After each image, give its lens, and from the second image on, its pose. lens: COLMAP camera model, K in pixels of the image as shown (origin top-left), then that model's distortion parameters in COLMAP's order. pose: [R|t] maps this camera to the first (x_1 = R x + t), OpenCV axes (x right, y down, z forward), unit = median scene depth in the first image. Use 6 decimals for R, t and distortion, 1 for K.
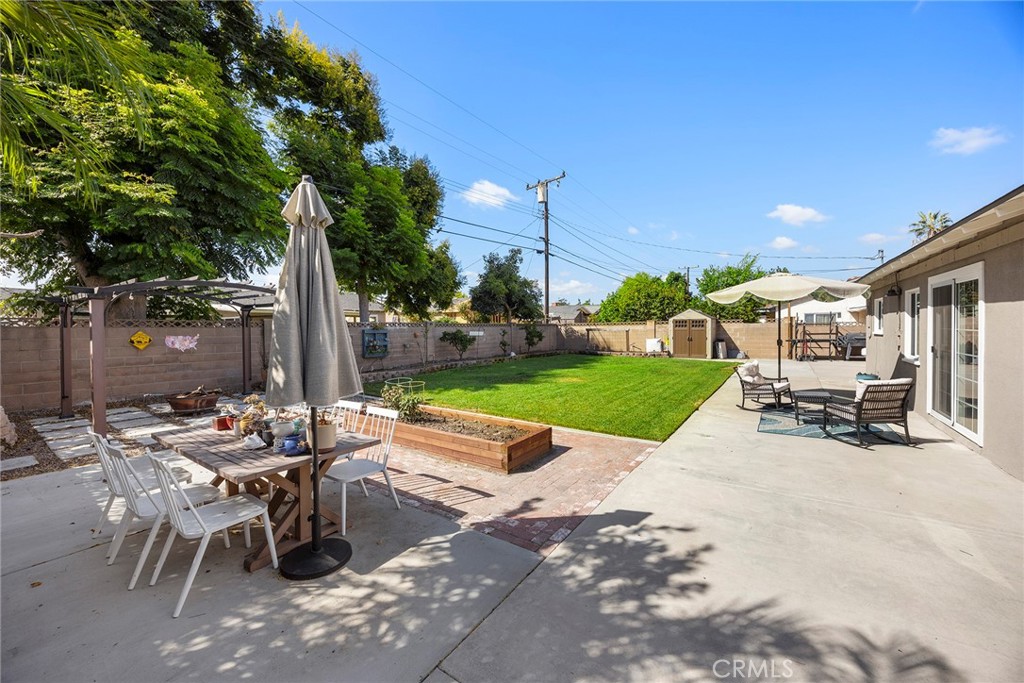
lens RADIAL K [[388.1, 0, 510.7], [0, 388.1, 331.8], [0, 0, 1]] dist [-0.000432, -0.000386]
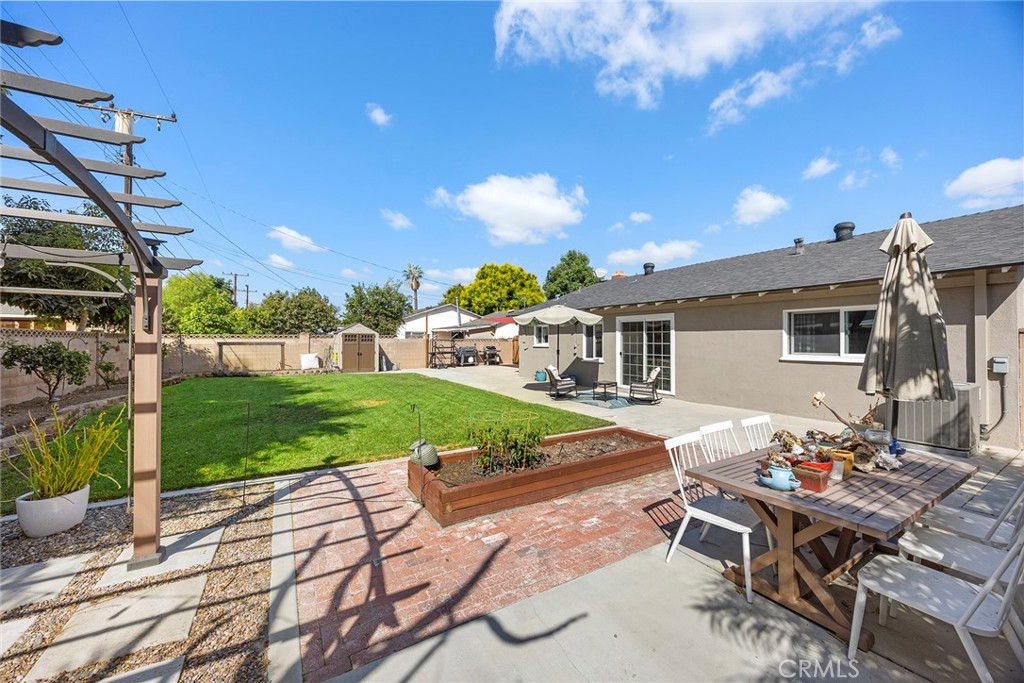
lens RADIAL K [[388.1, 0, 510.7], [0, 388.1, 331.8], [0, 0, 1]] dist [-0.000432, -0.000386]
pose [[0.385661, 0.033455, 0.922034, -0.313904], [0.004482, 0.999263, -0.038132, 0.002823], [-0.922630, 0.018839, 0.385227, 0.259187]]
